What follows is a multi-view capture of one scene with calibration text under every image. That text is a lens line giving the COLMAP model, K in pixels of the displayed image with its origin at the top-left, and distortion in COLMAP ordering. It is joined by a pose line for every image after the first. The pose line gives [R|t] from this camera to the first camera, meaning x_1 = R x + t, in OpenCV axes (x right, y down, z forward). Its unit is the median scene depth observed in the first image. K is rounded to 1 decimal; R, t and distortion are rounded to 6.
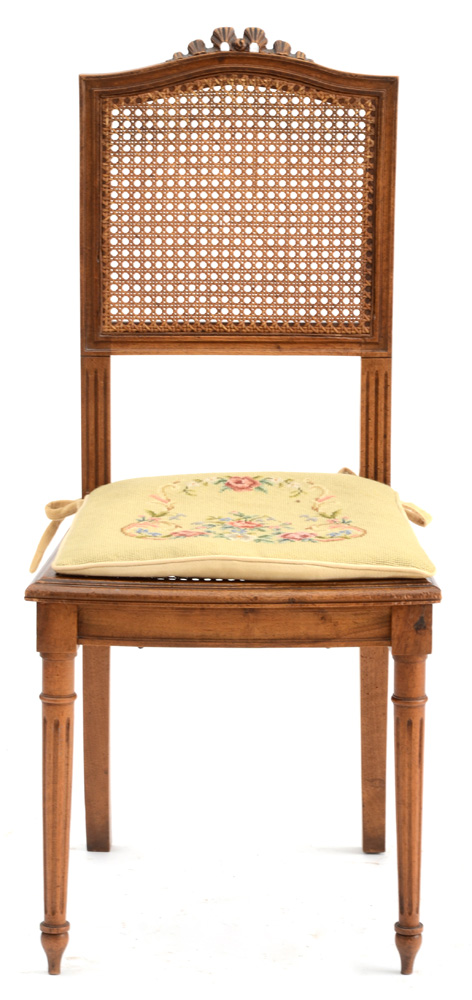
lens RADIAL K [[3097.5, 0, 235.7], [0, 3097.5, 525.5], [0, 0, 1]] dist [0.760639, 0.000000]
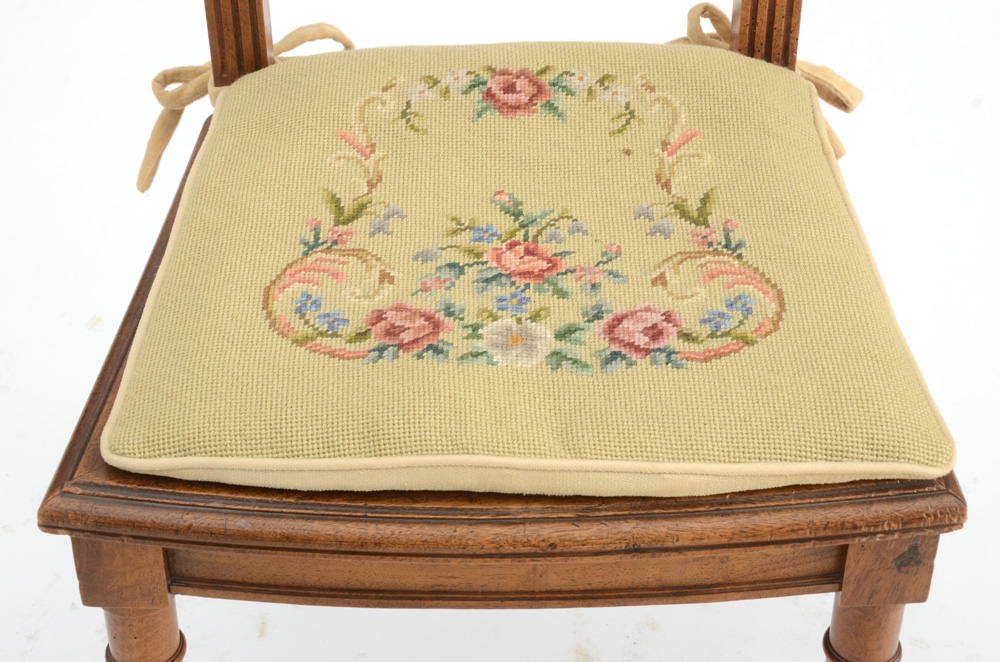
lens RADIAL K [[1825.8, 0, 490.5], [0, 1825.8, 334.9], [0, 0, 1]] dist [0.248633, 0.000000]
pose [[0.999974, -0.006278, -0.003503, -0.001339], [0.007173, 0.903493, 0.428544, -0.107264], [0.000475, -0.428558, 0.903514, 0.706521]]
